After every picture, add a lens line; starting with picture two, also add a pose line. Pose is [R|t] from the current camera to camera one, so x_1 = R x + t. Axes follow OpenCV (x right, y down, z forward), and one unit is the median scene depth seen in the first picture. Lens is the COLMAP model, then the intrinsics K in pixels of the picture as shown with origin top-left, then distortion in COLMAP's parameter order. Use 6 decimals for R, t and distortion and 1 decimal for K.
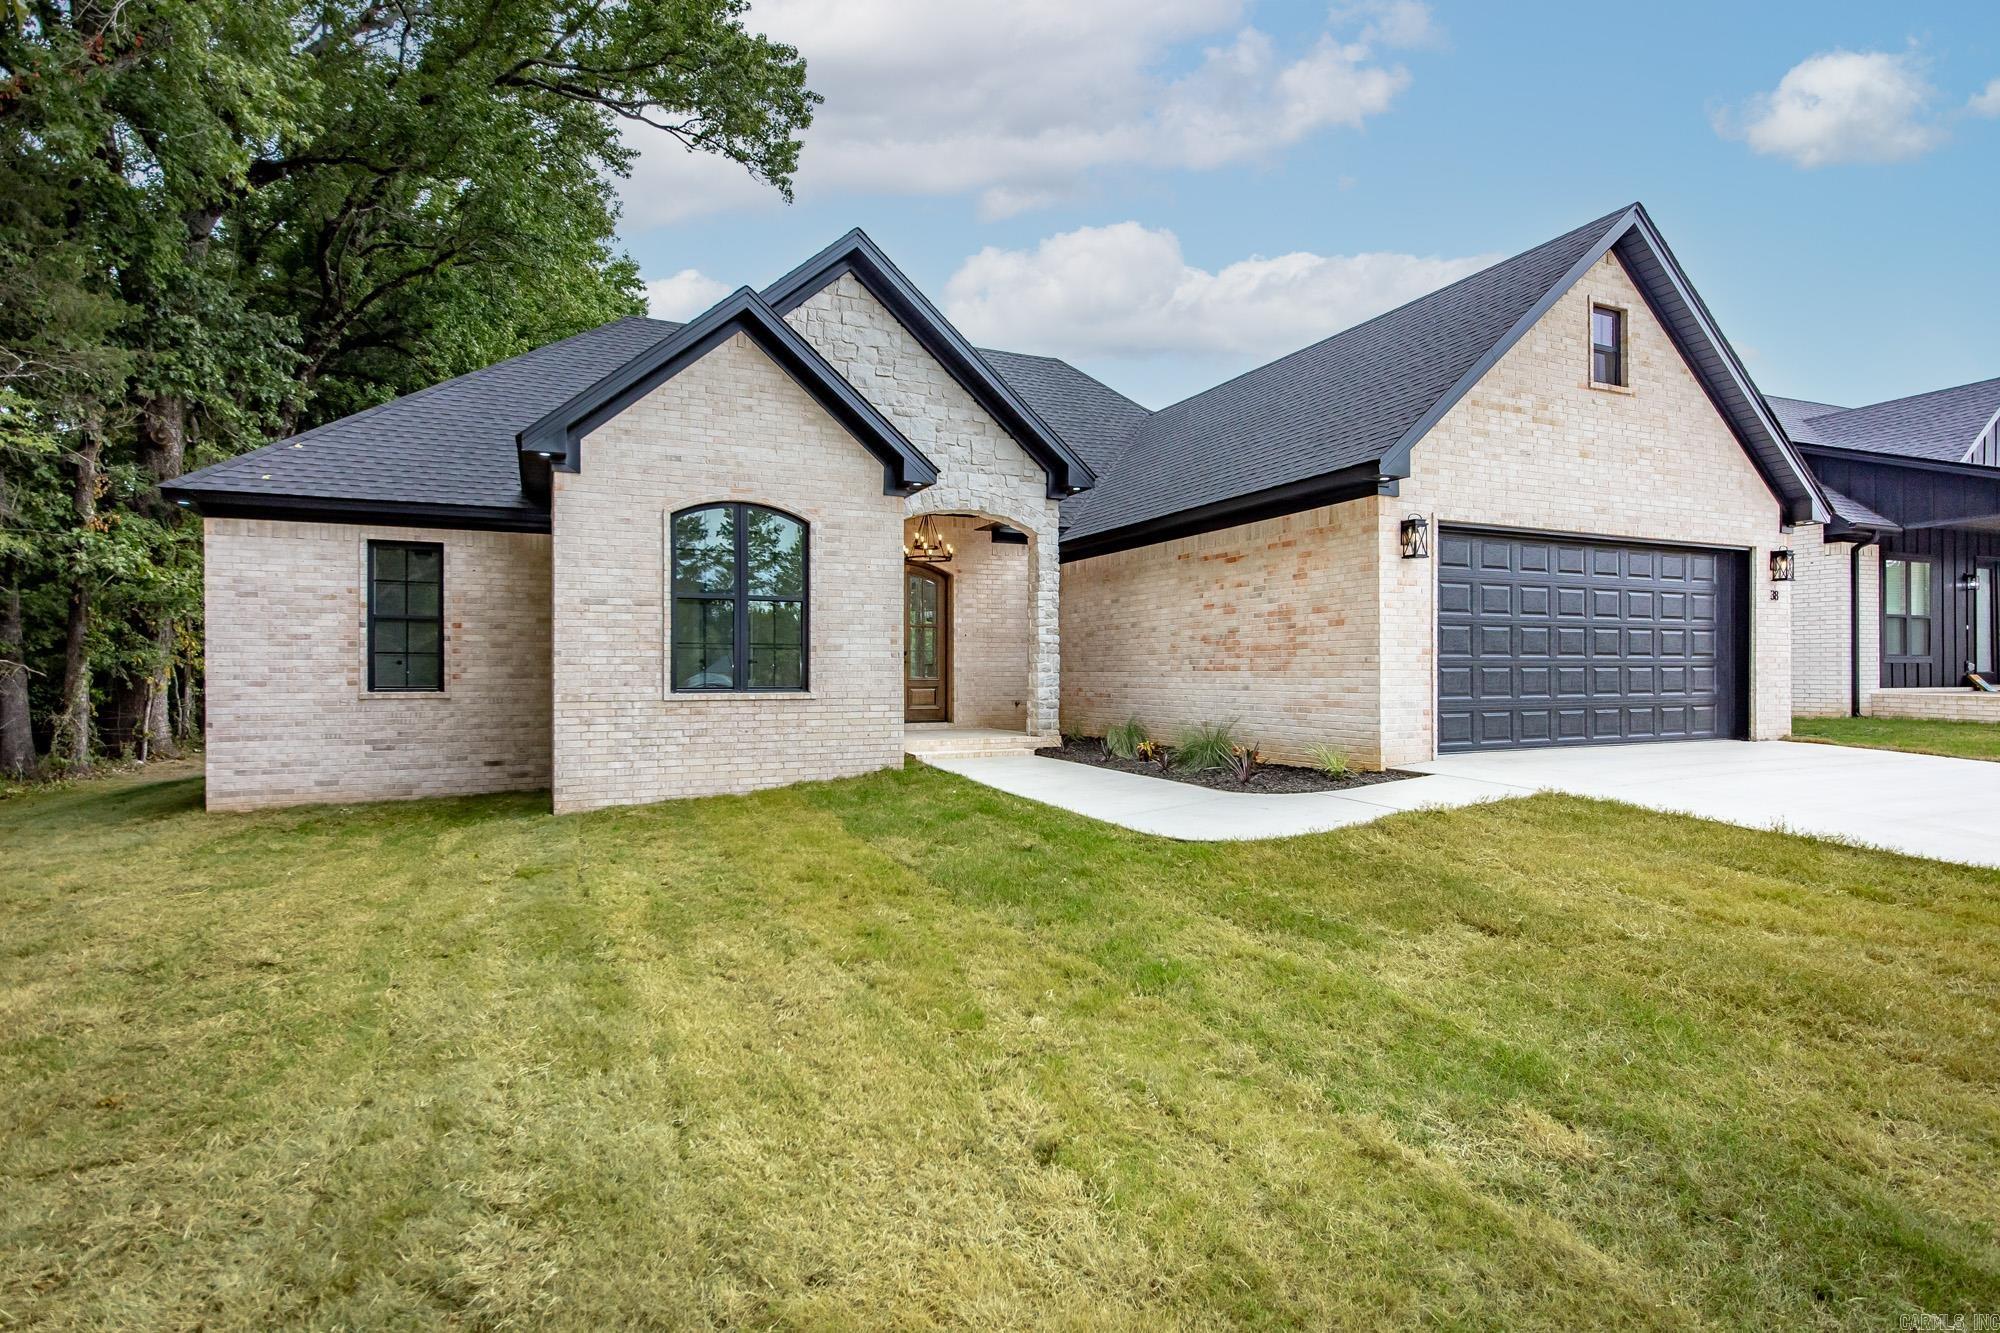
lens RADIAL K [[1010.6, 0, 999.7], [0, 1010.6, 674.0], [0, 0, 1]] dist [0.000470, -0.000079]
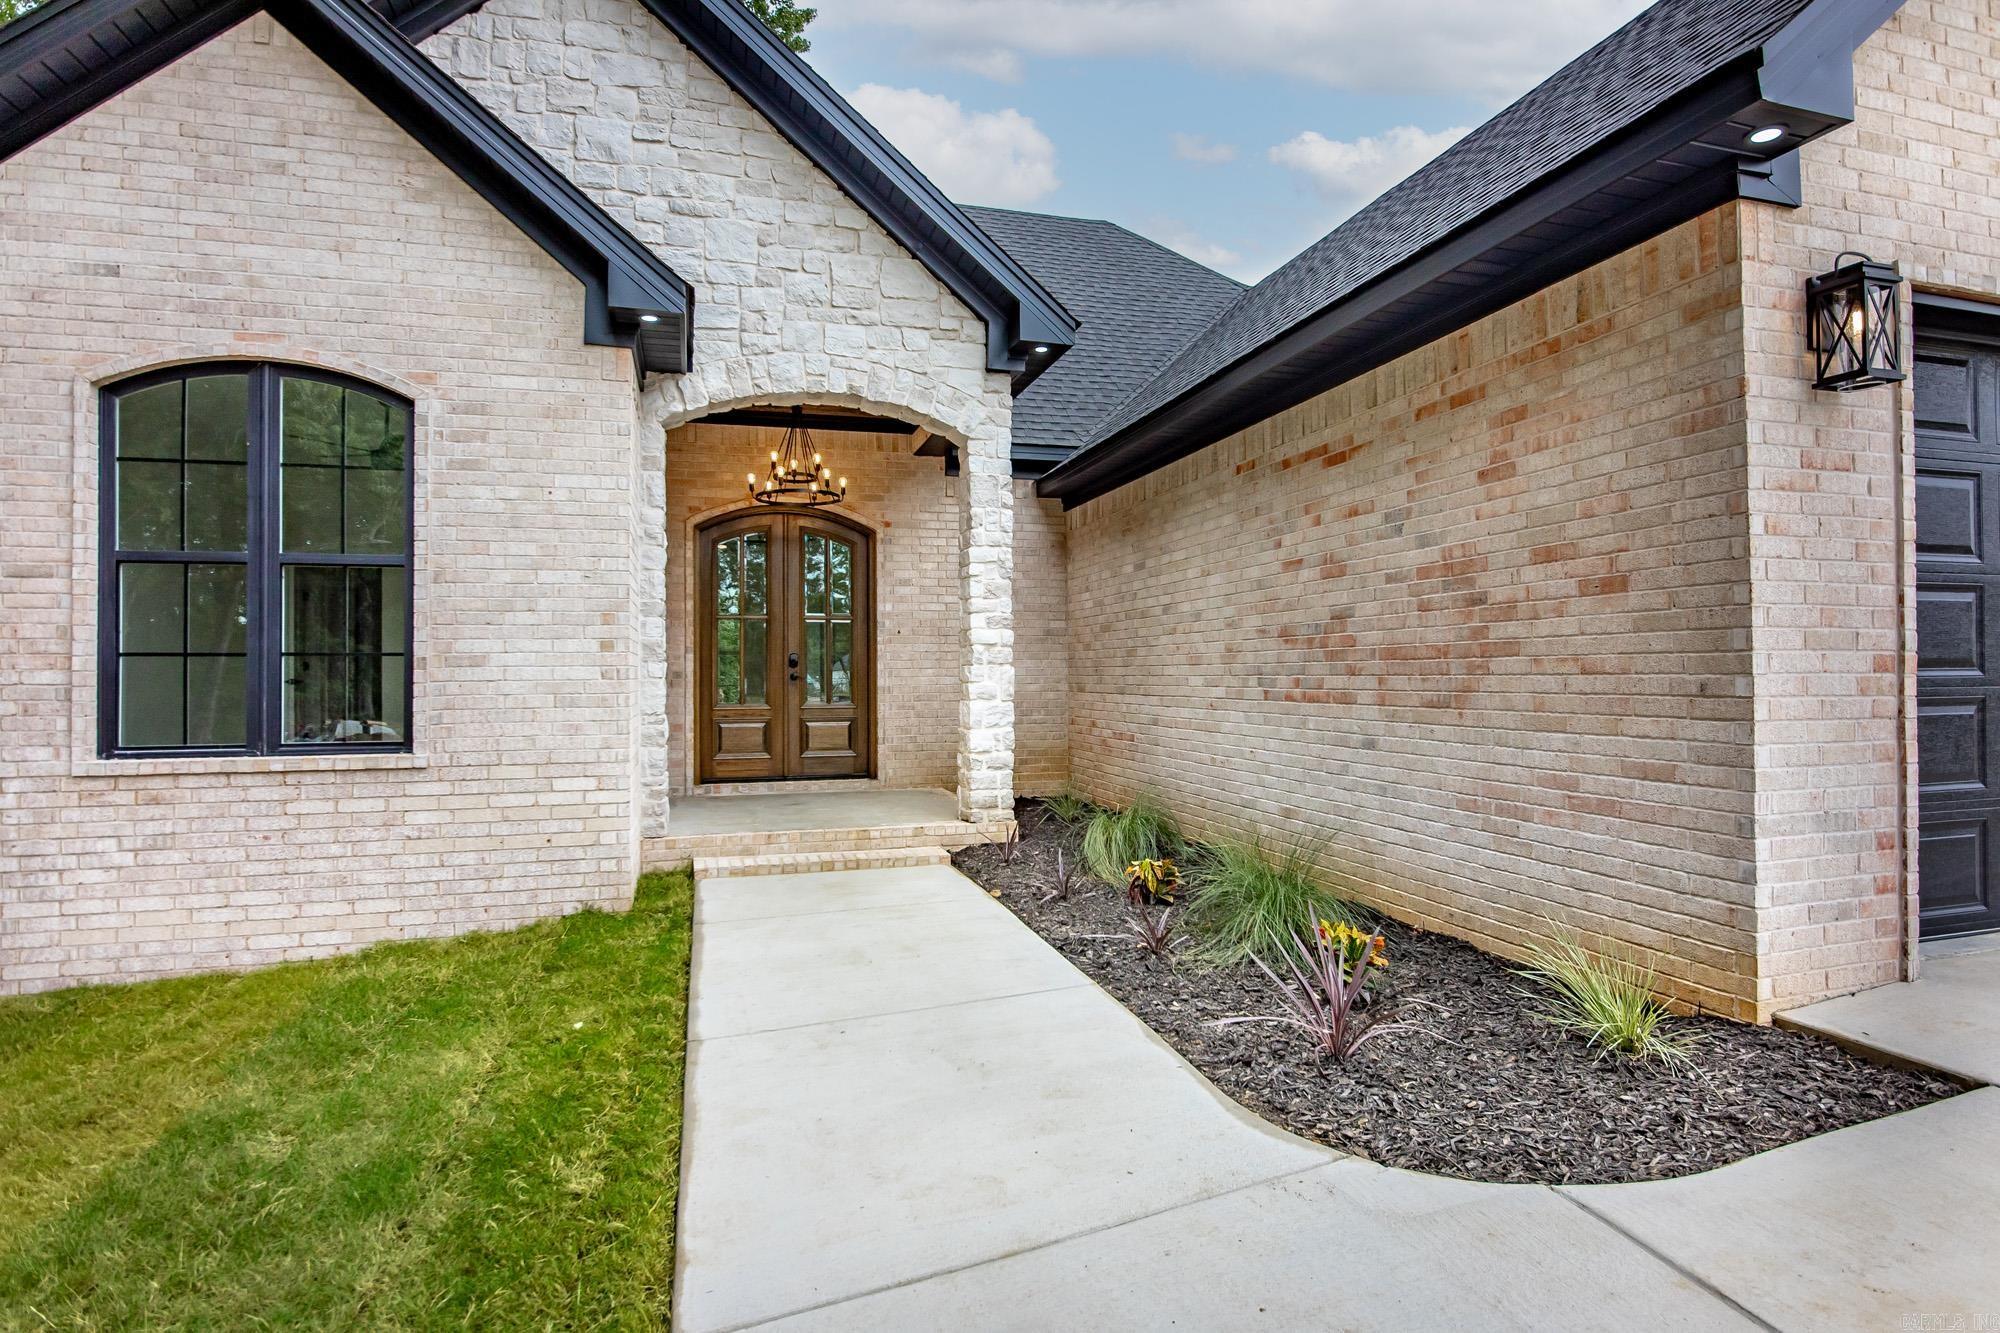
lens RADIAL K [[1039.3, 0, 1000.0], [0, 1039.3, 666.5], [0, 0, 1]] dist [-0.027602, 0.000636]
pose [[0.988399, -0.006234, -0.151752, 0.158996], [0.005208, 0.999961, -0.007157, -0.018132], [0.151790, 0.006284, 0.988393, 0.549009]]
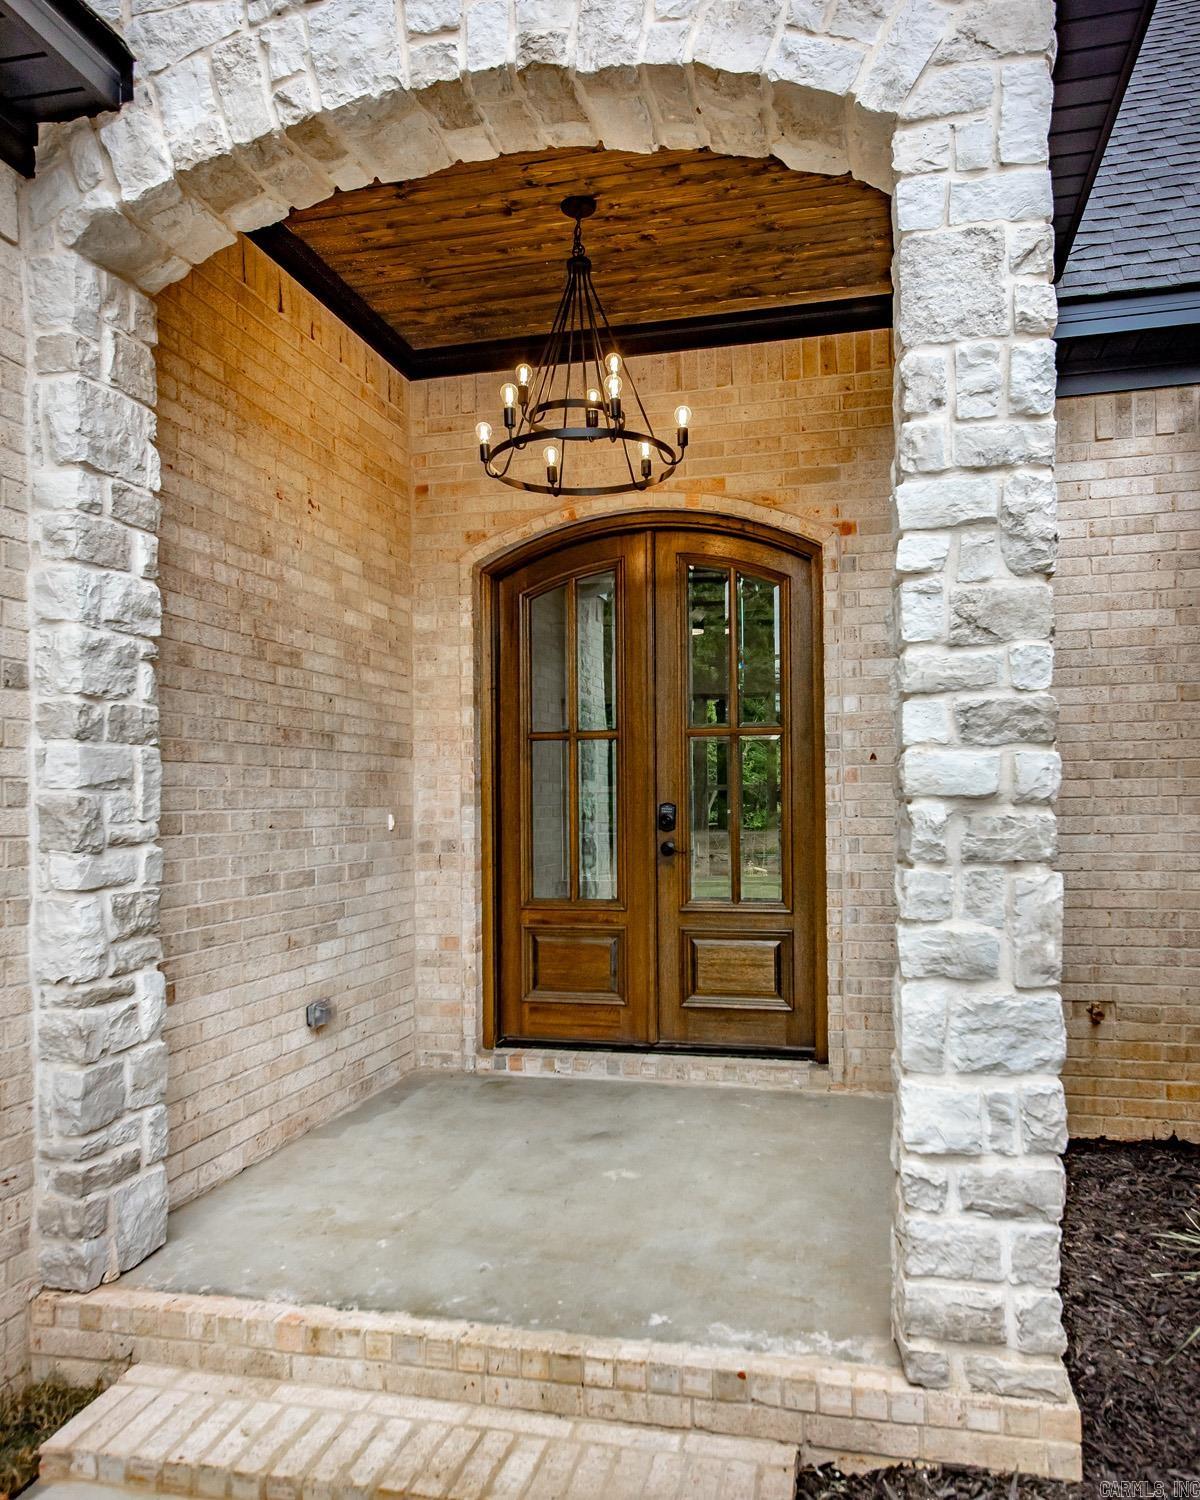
lens RADIAL K [[1122.0, 0, 599.1], [0, 1122.0, 799.7], [0, 0, 1]] dist [0.018408, 0.000935]
pose [[0.789649, -0.008306, -0.613502, 0.129147], [0.008150, 0.999962, -0.003049, -0.035951], [0.613504, -0.002592, 0.789687, 0.972424]]
